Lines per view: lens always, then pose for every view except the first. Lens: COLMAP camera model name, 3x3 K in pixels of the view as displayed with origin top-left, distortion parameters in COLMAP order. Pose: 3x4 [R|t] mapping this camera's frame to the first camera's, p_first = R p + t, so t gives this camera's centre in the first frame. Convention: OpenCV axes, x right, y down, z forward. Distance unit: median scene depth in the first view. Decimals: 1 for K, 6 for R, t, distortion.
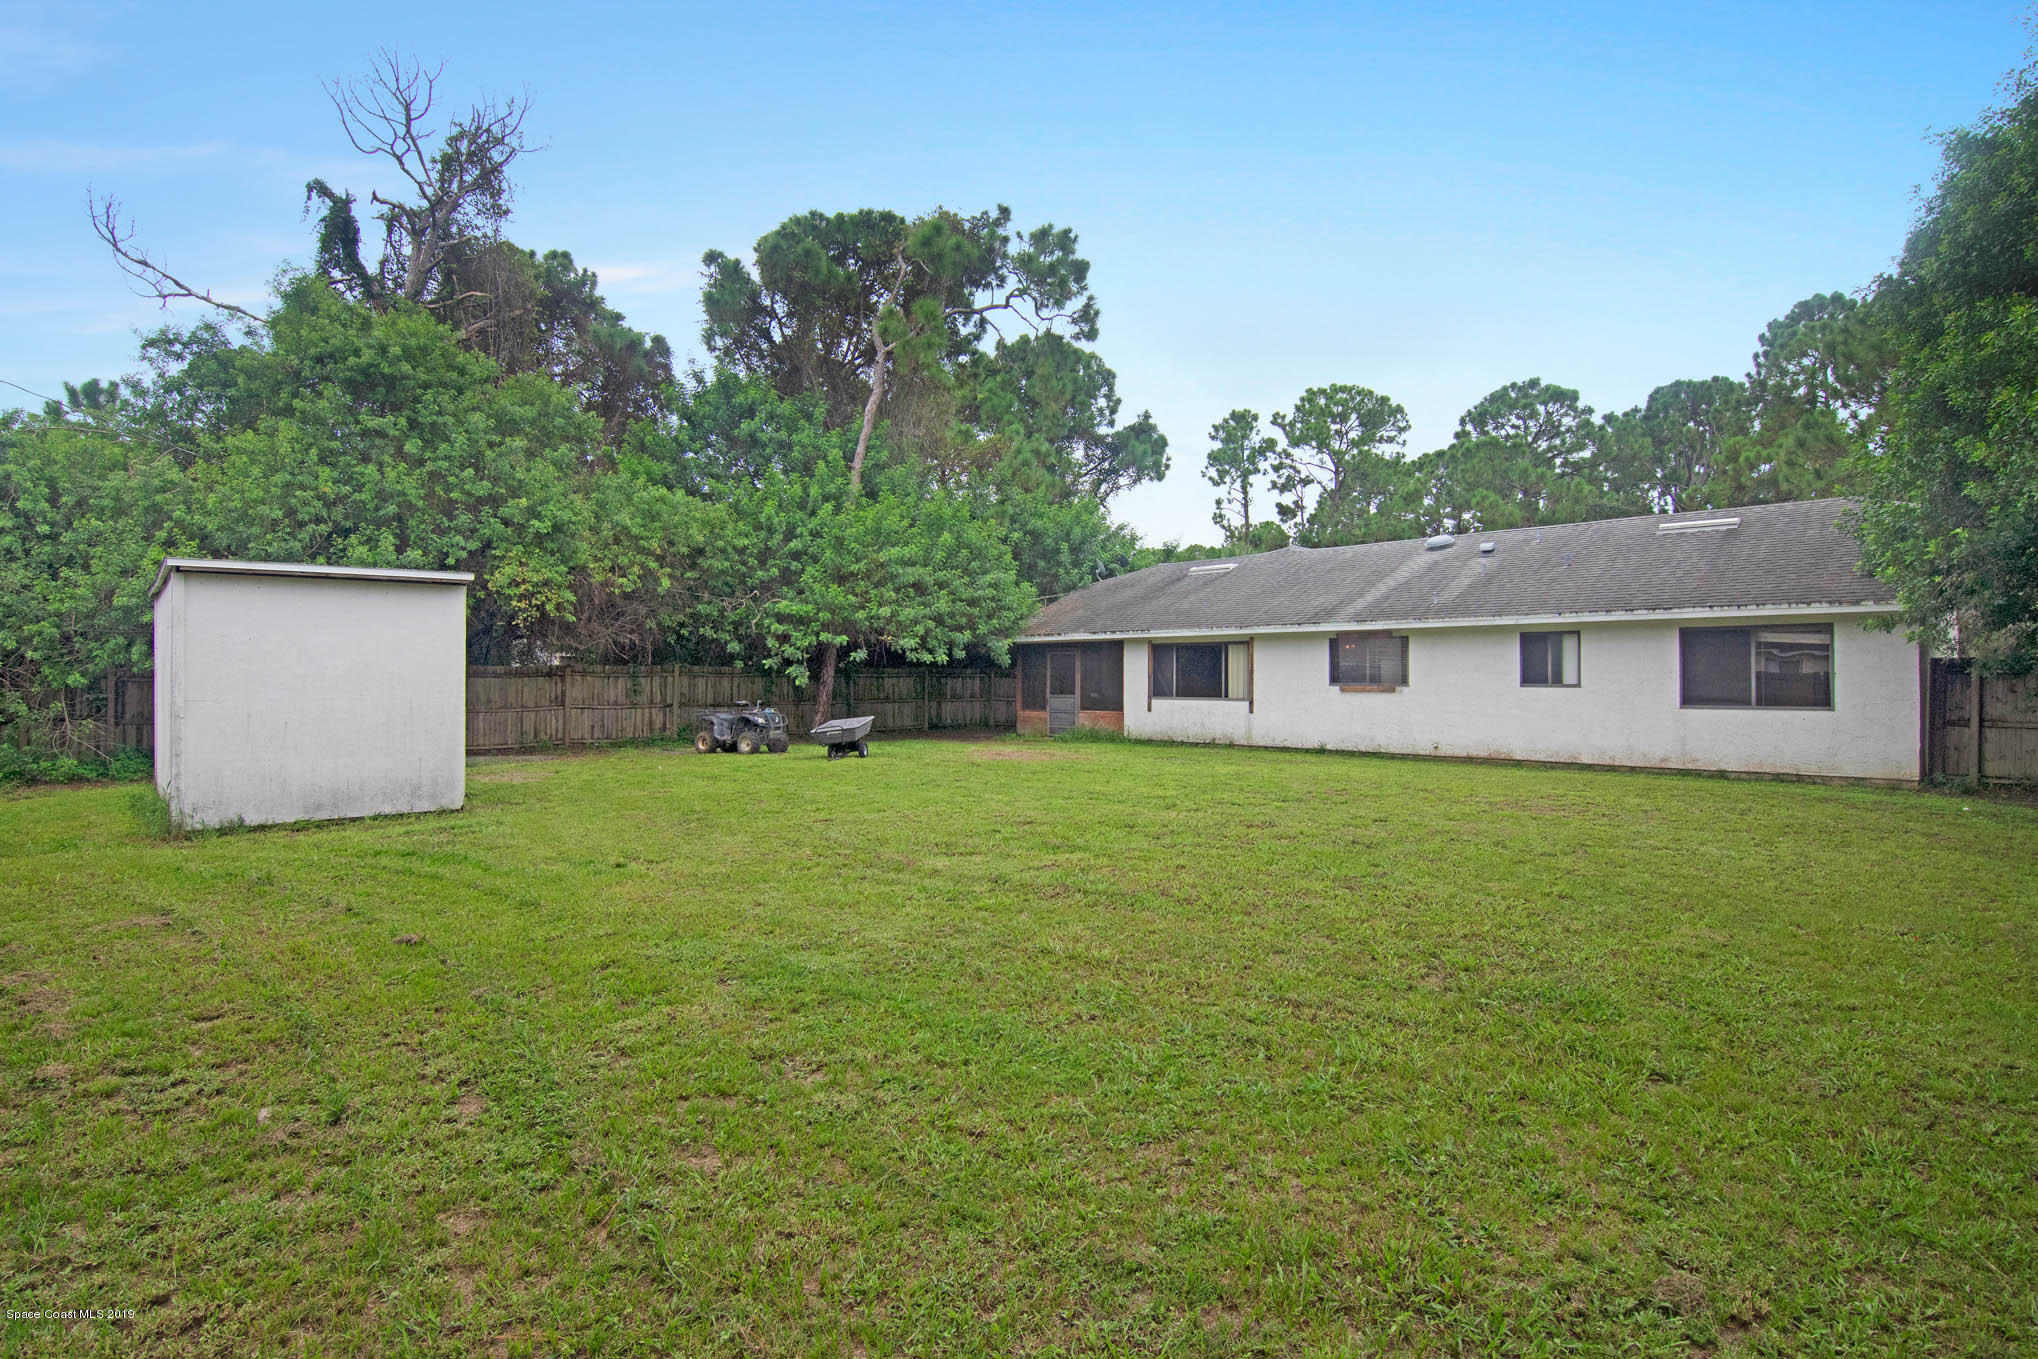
lens RADIAL K [[1009.2, 0, 1031.9], [0, 1009.2, 676.5], [0, 0, 1]] dist [-0.018948, 0.000007]
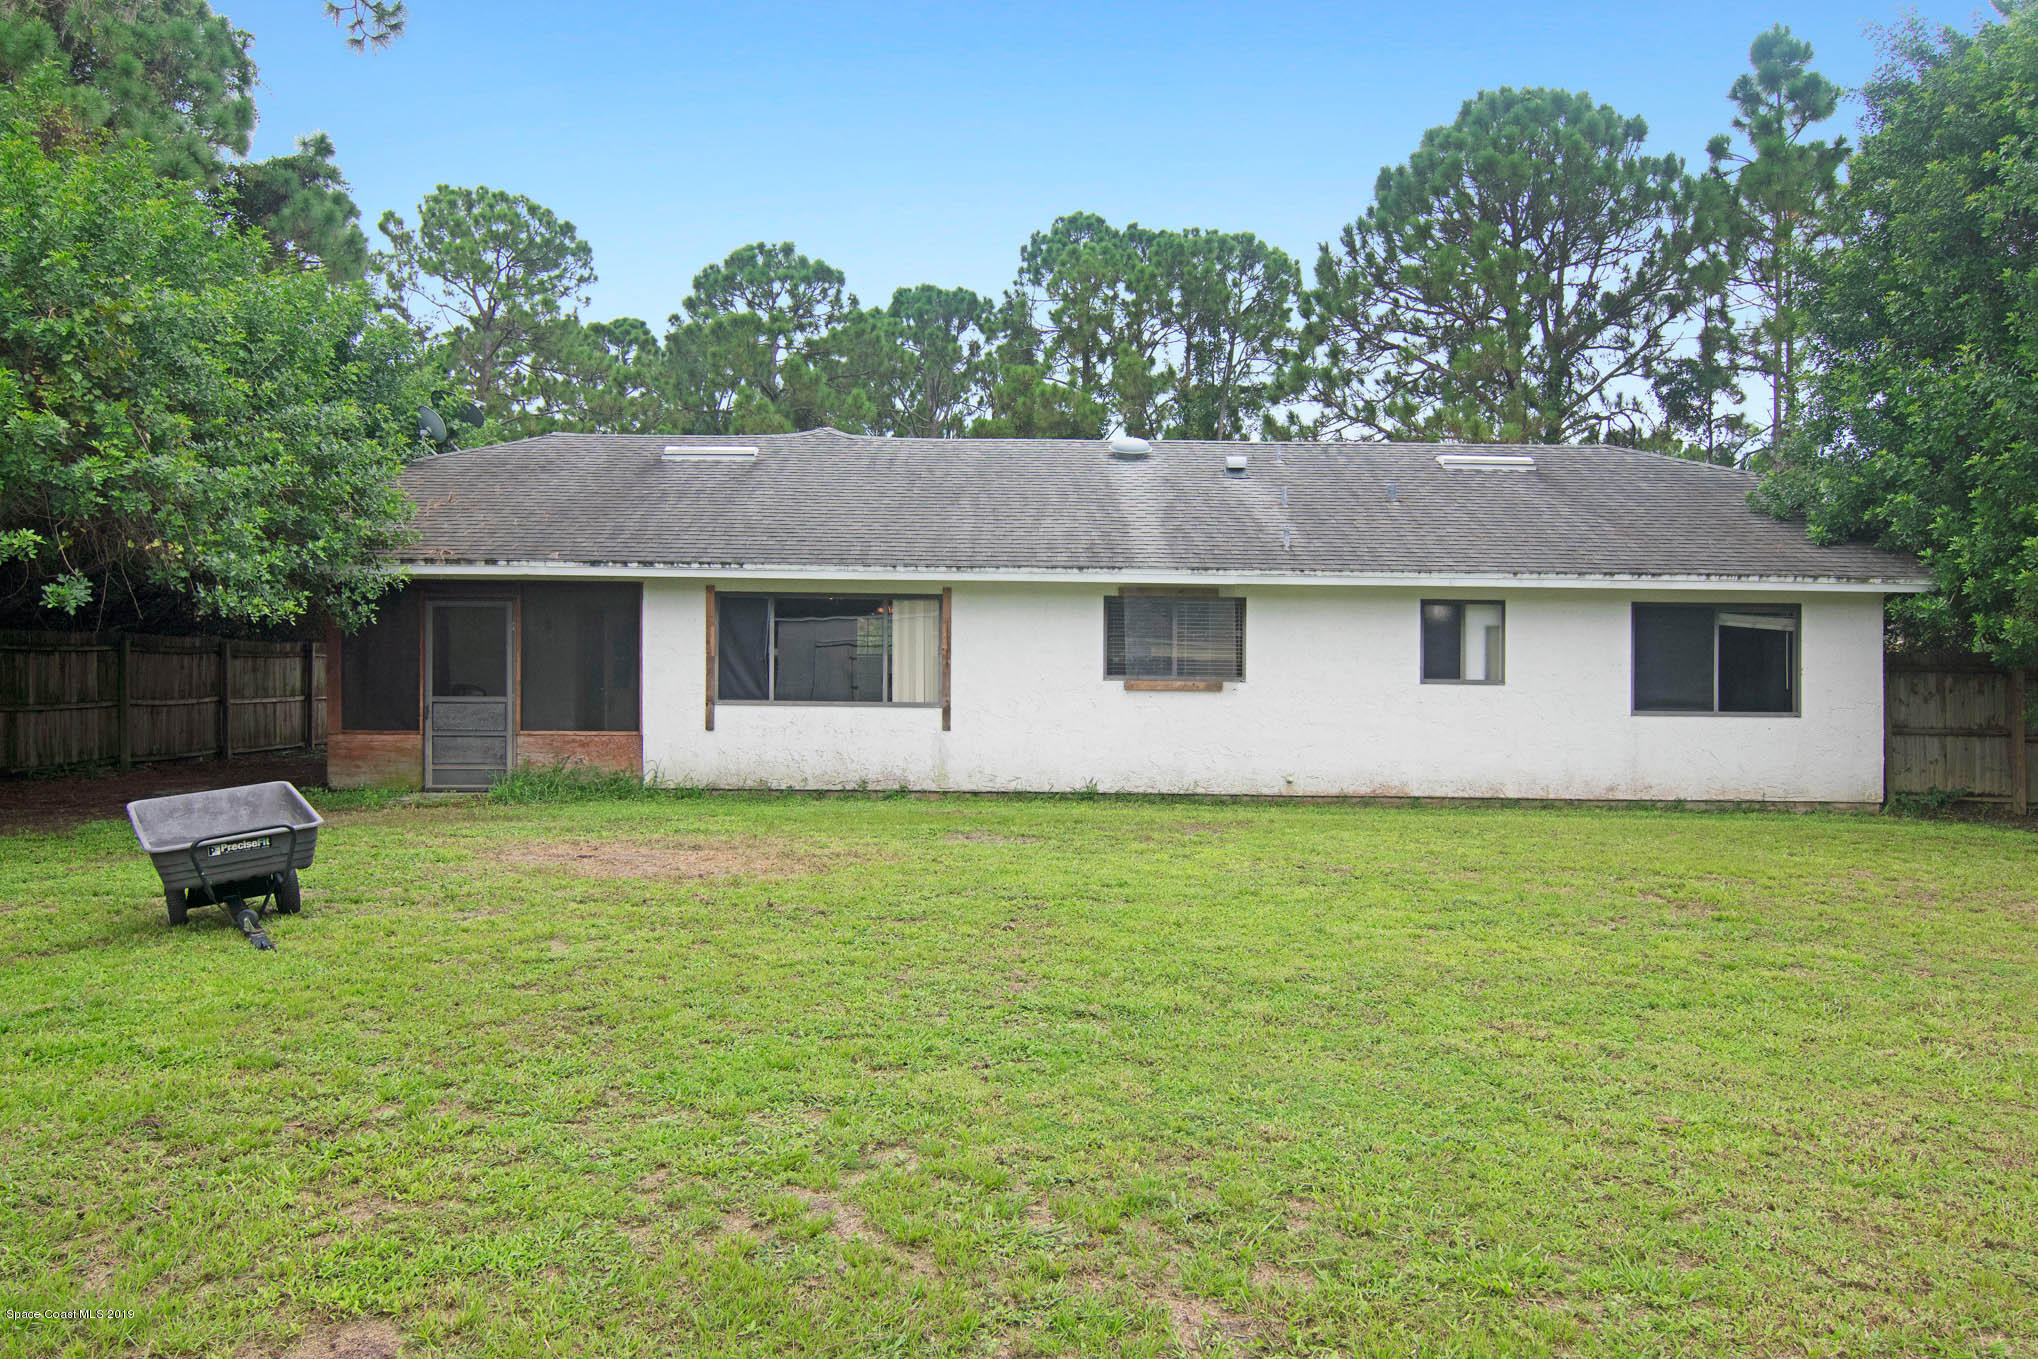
lens RADIAL K [[1387.2, 0, 1018.2], [0, 1387.2, 687.1], [0, 0, 1]] dist [-0.001821, -0.000527]
pose [[0.712039, -0.008347, 0.702090, -0.258465], [-0.013198, 0.999594, 0.025269, -0.005391], [-0.702016, -0.027259, 0.711639, 0.438138]]
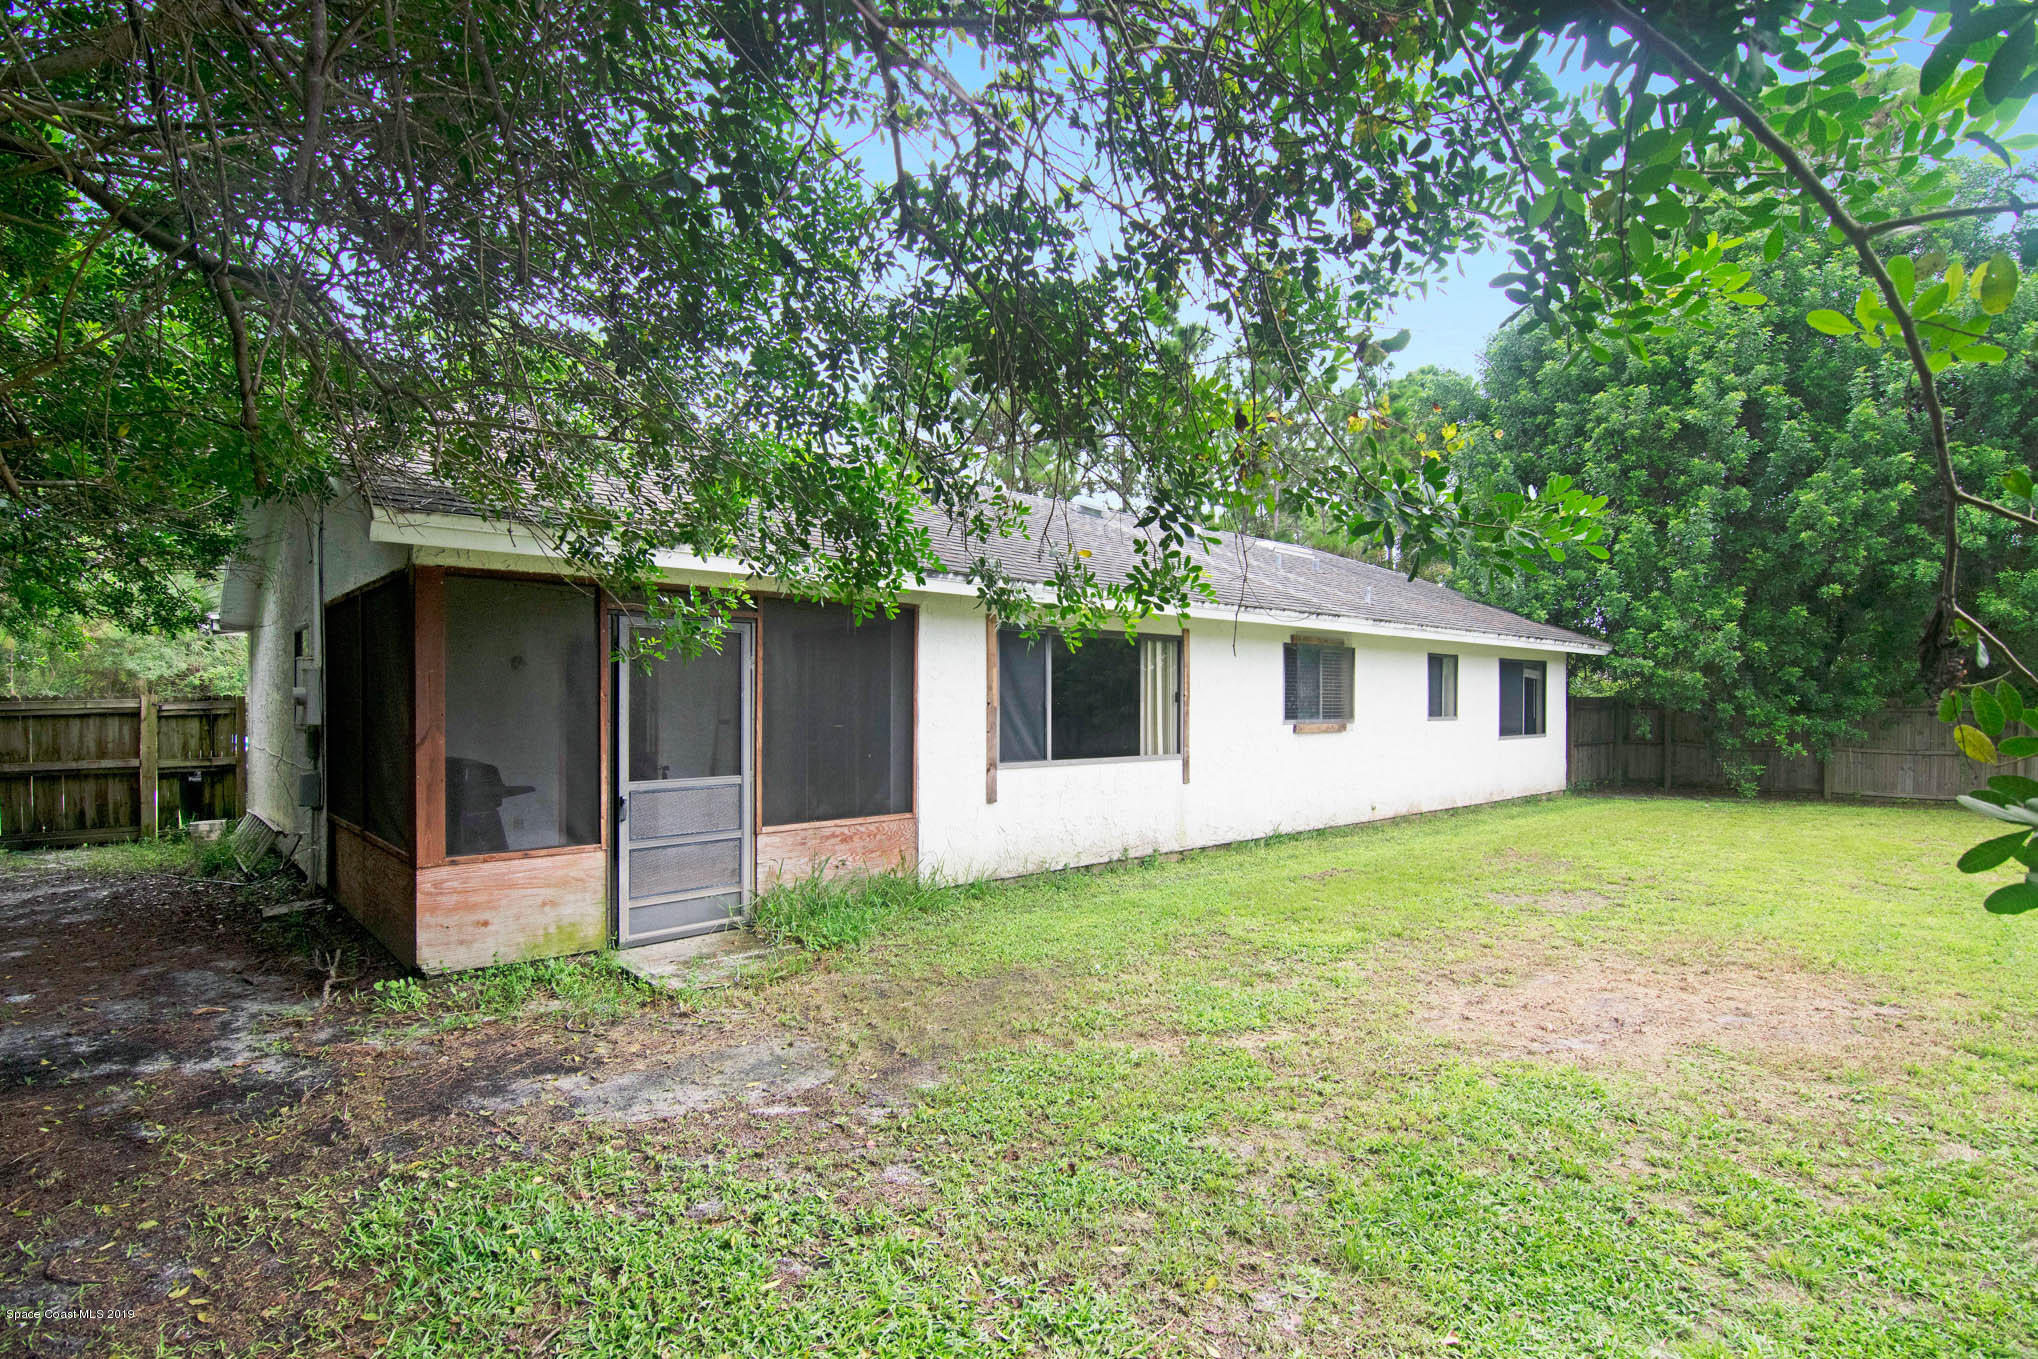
lens RADIAL K [[1007.5, 0, 1009.8], [0, 1007.5, 676.9], [0, 0, 1]] dist [-0.009067, -0.003384]
pose [[0.091406, 0.001472, 0.995813, -0.260756], [-0.022929, 0.999737, 0.000626, -0.012552], [-0.995550, -0.022890, 0.091415, 1.003410]]
